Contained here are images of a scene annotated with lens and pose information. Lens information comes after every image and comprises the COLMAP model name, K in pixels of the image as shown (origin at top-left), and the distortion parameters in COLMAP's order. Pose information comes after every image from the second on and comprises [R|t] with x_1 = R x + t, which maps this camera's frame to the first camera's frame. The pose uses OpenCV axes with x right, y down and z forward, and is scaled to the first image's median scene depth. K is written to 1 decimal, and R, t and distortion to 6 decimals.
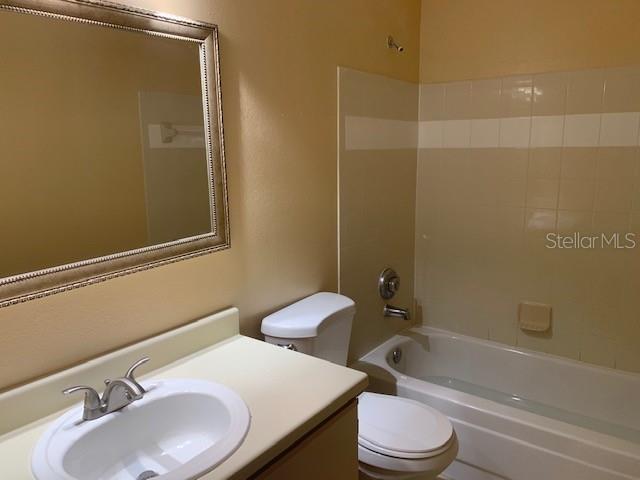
lens RADIAL K [[488.7, 0, 322.0], [0, 488.7, 236.6], [0, 0, 1]] dist [0.011257, -0.001034]
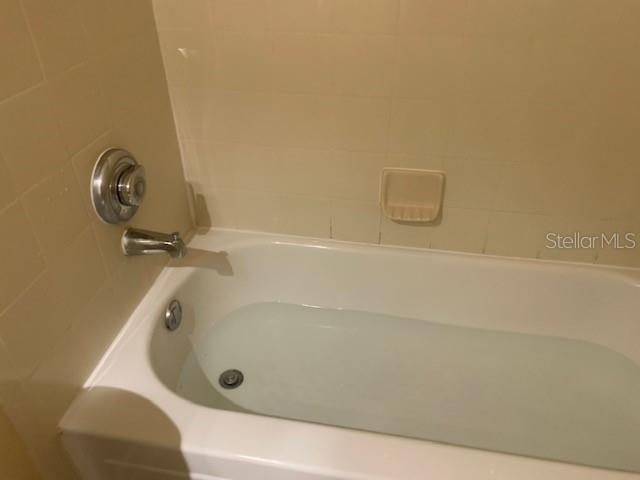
lens RADIAL K [[488.7, 0, 322.0], [0, 488.7, 236.6], [0, 0, 1]] dist [0.011257, -0.001034]
pose [[0.890263, -0.238138, 0.388230, 0.118908], [0.076551, 0.918527, 0.387877, -0.011276], [-0.448968, -0.315593, 0.835960, 0.566674]]
